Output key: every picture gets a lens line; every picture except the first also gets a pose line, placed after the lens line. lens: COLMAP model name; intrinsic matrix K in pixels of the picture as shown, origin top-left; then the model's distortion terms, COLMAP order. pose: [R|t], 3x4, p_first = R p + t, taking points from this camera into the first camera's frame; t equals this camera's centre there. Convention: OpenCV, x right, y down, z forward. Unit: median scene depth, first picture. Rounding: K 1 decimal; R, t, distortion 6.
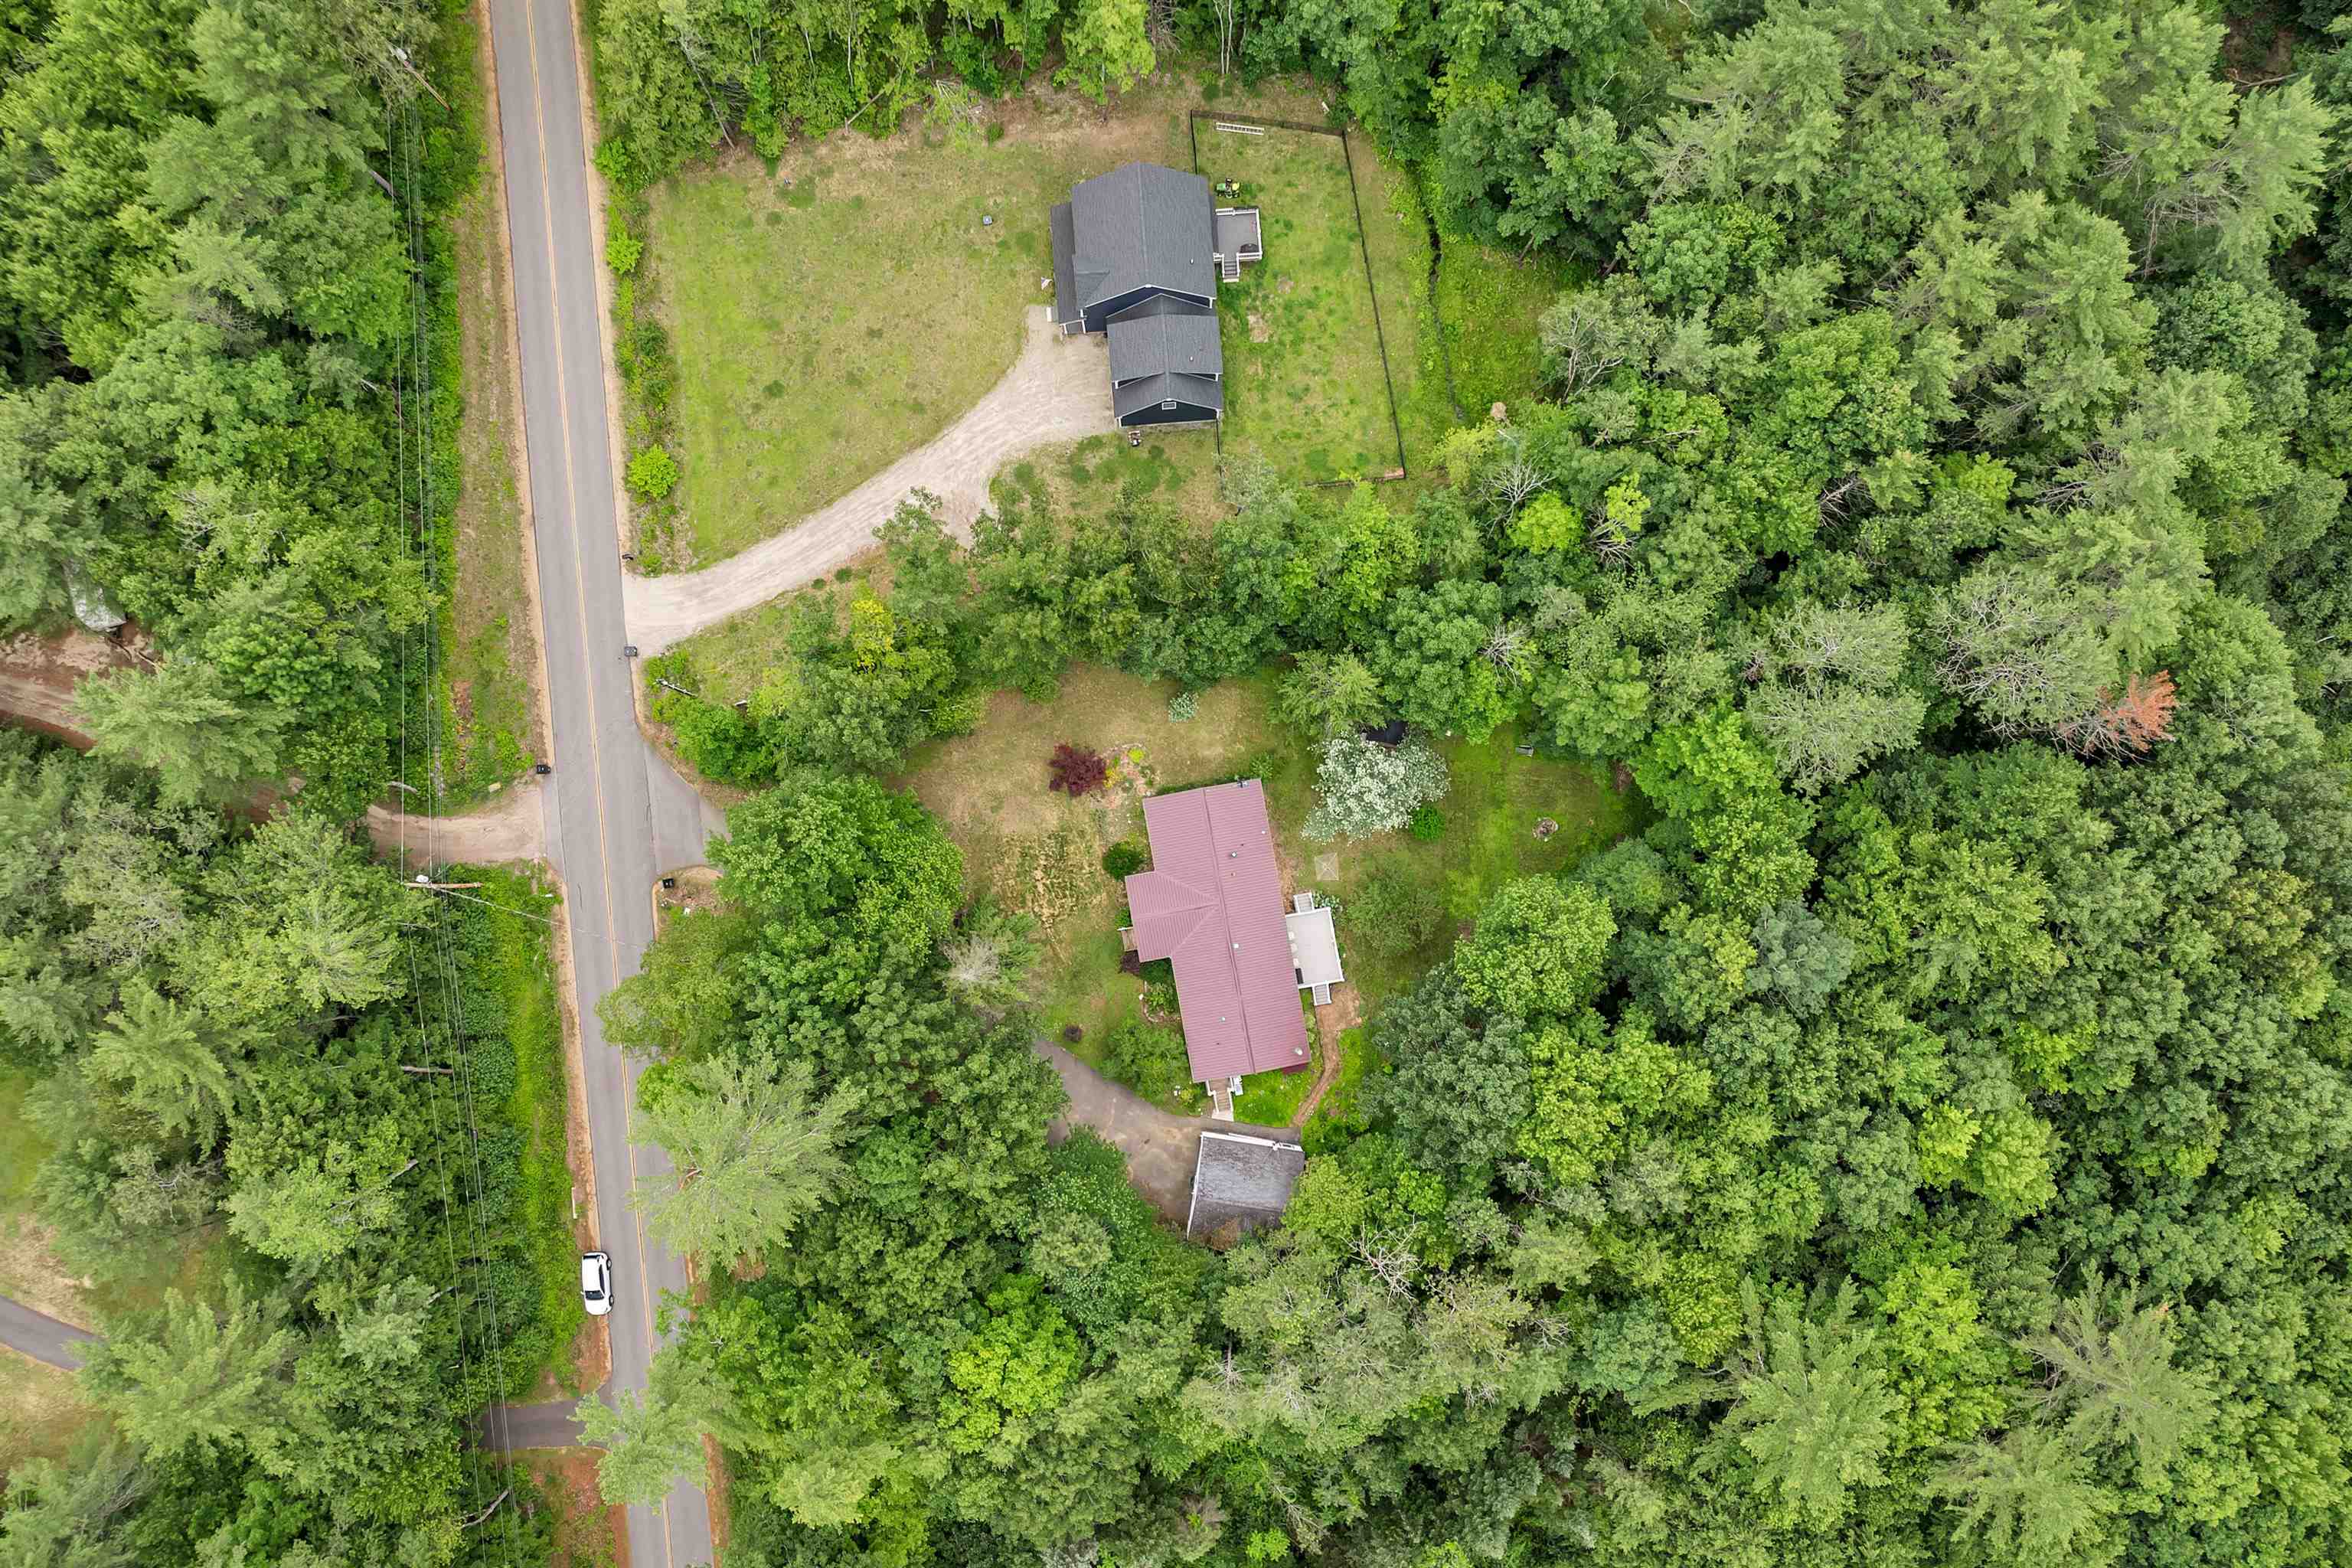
lens RADIAL K [[1753.1, 0, 1176.0], [0, 1753.1, 784.0], [0, 0, 1]] dist [-0.031829, 0.002988]
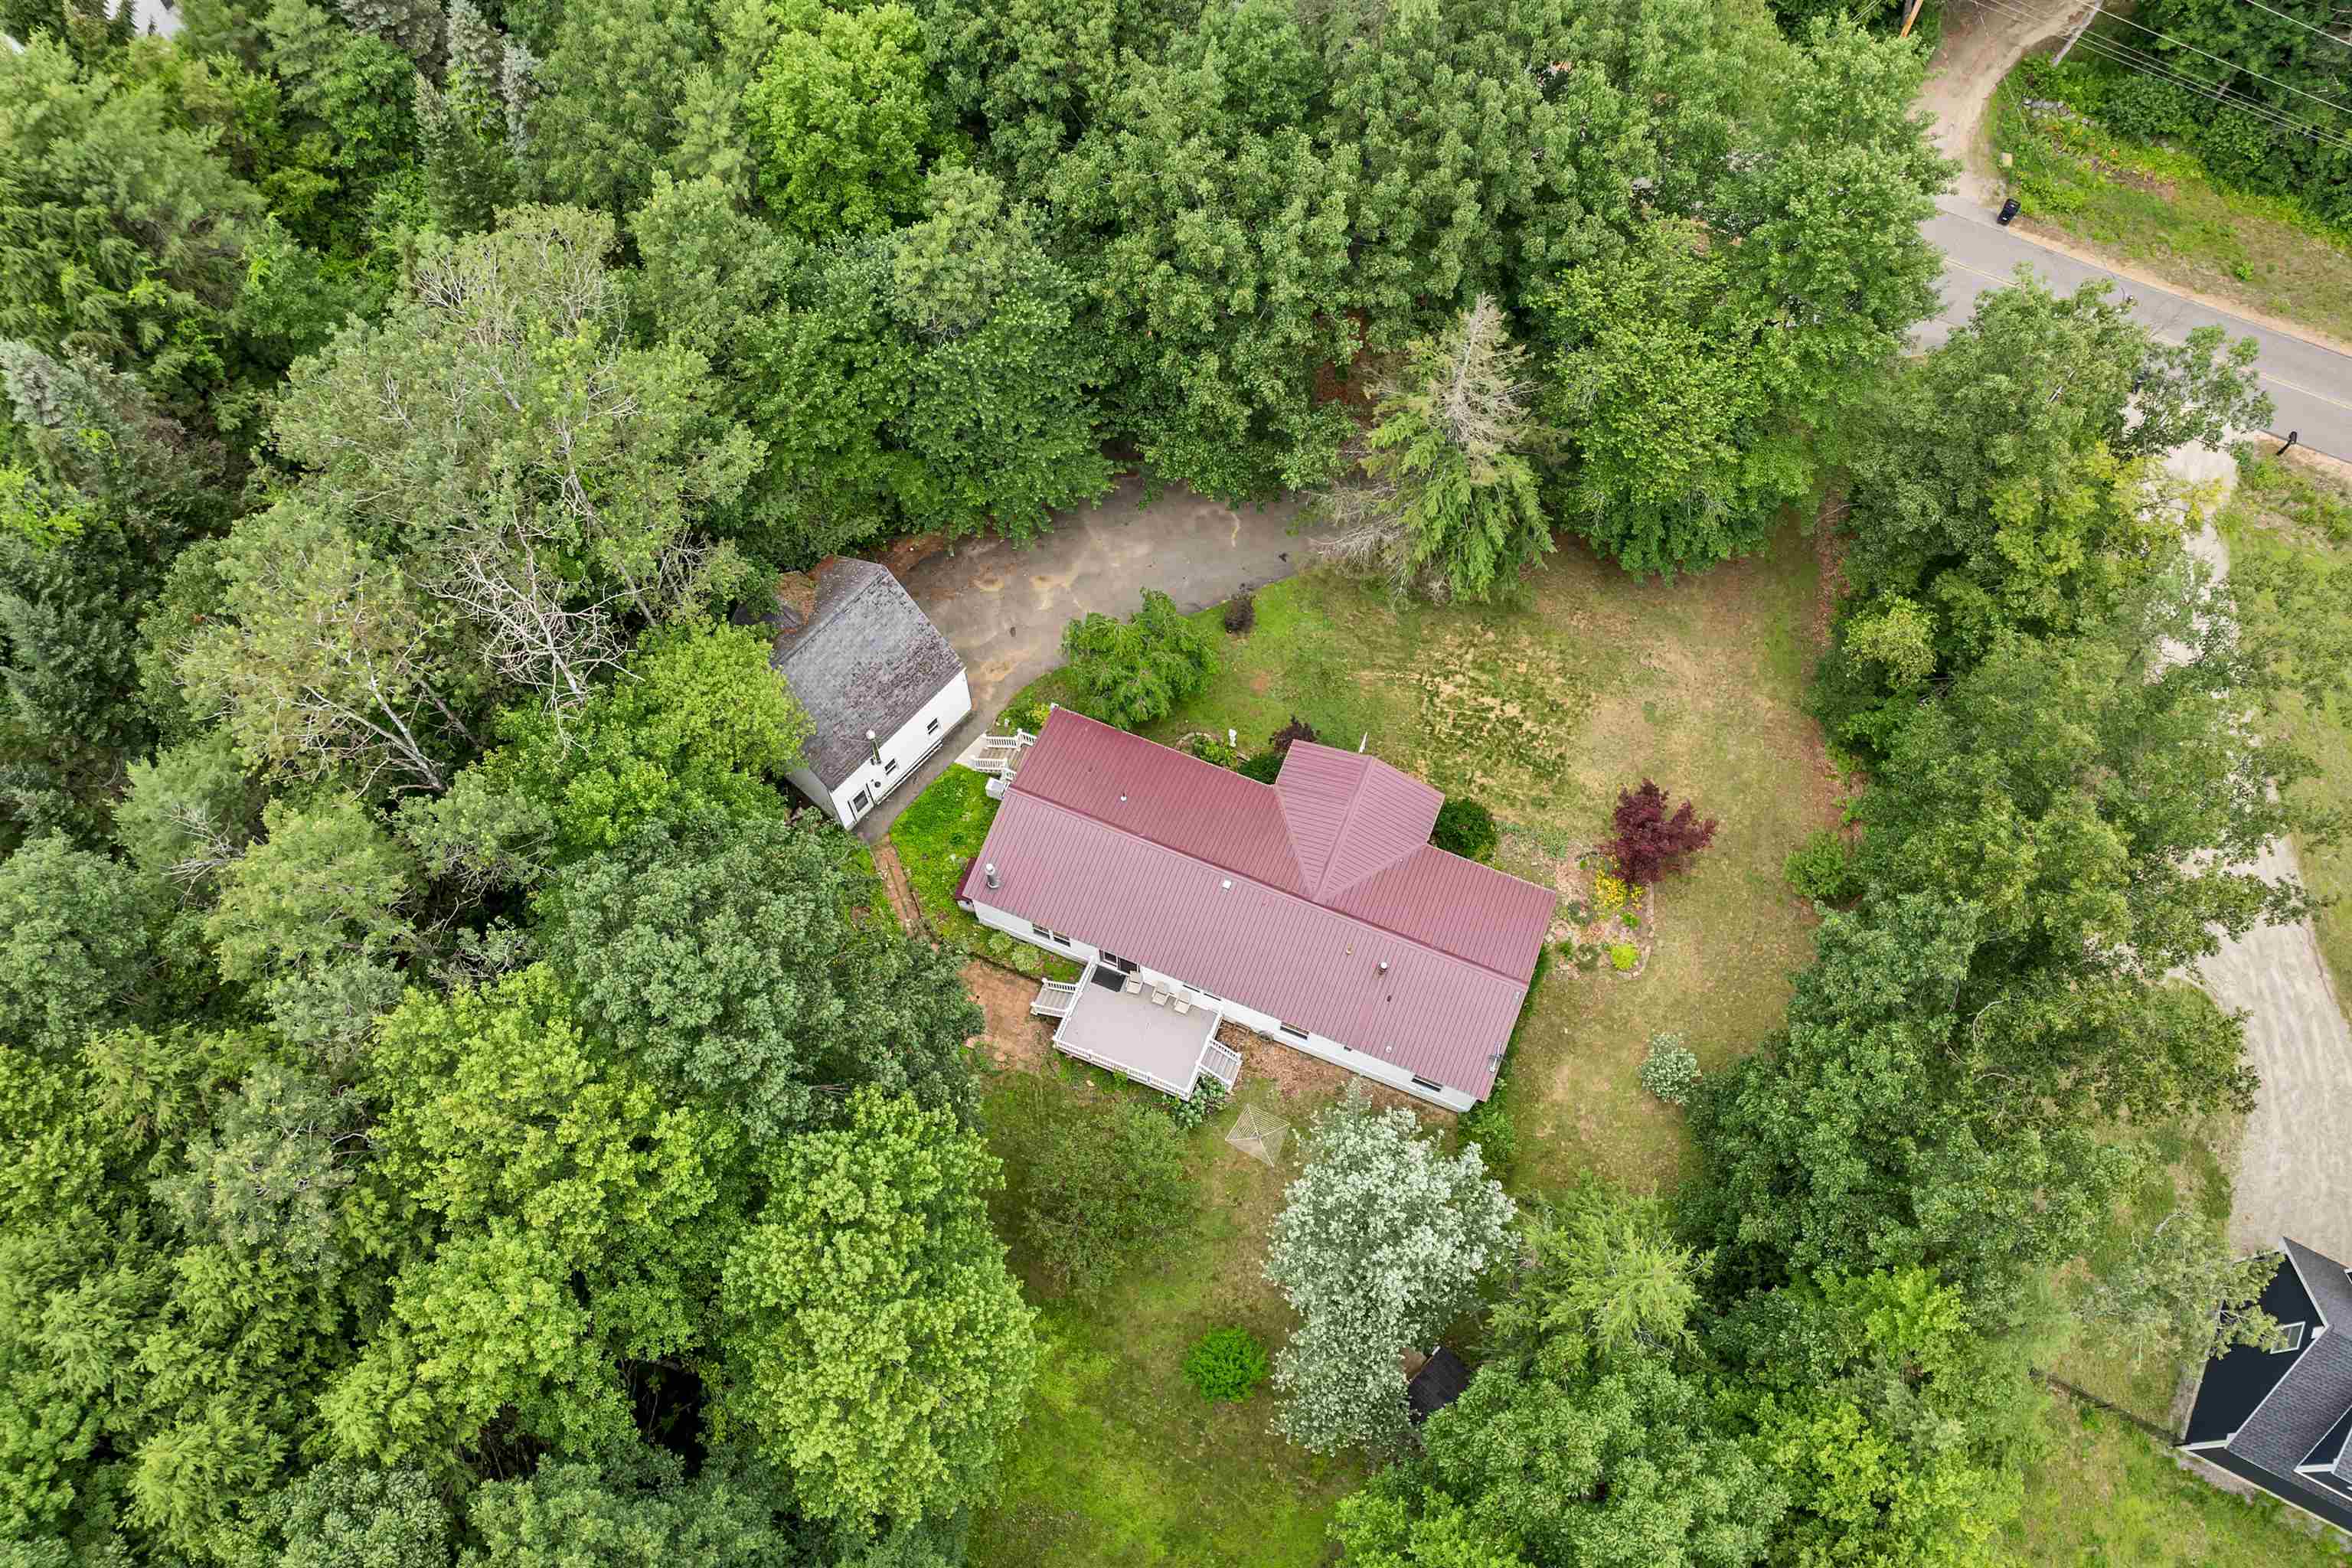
lens RADIAL K [[1744.6, 0, 1177.3], [0, 1744.6, 801.8], [0, 0, 1]] dist [-0.024972, -0.005398]
pose [[-0.533254, 0.772661, -0.344434, 0.193999], [-0.844673, -0.463910, 0.267048, -0.020639], [0.046552, 0.433339, 0.900028, 0.507026]]
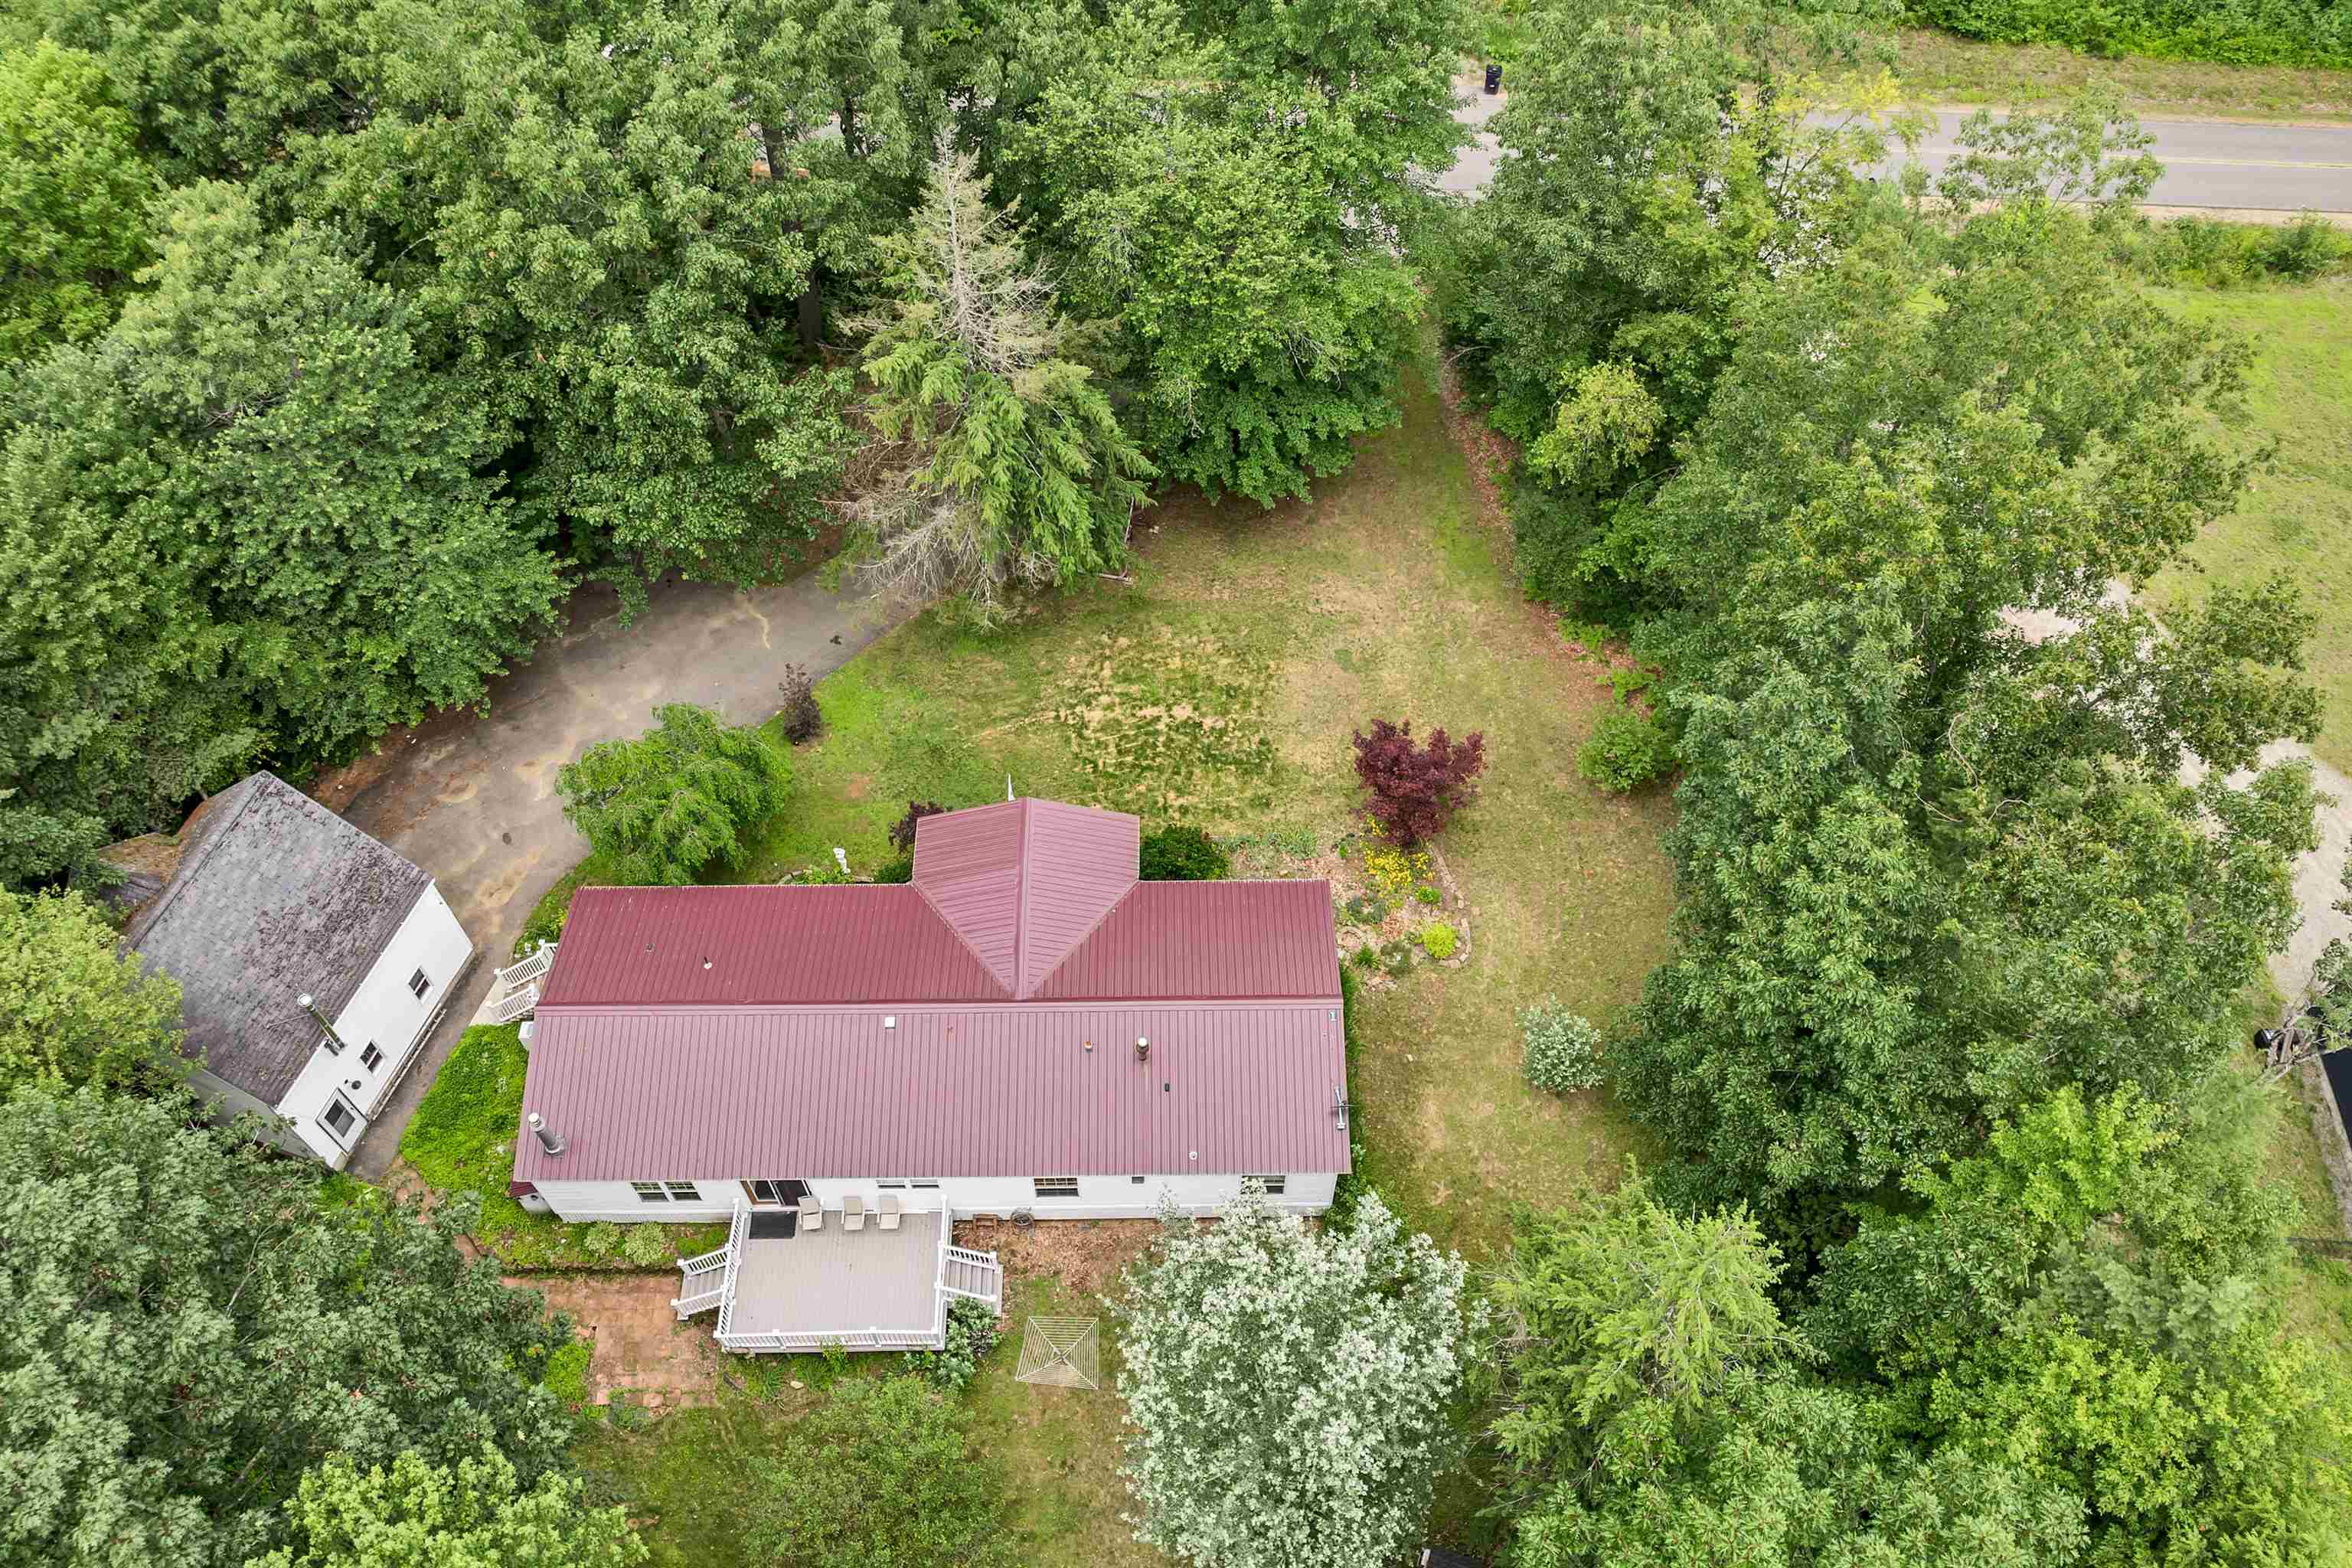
lens RADIAL K [[1744.6, 0, 1177.3], [0, 1744.6, 801.8], [0, 0, 1]] dist [-0.024972, -0.005398]
pose [[-0.161220, 0.808086, -0.566573, 0.182951], [-0.984614, -0.092487, 0.148263, -0.012843], [0.067408, 0.581758, 0.810564, 0.666983]]
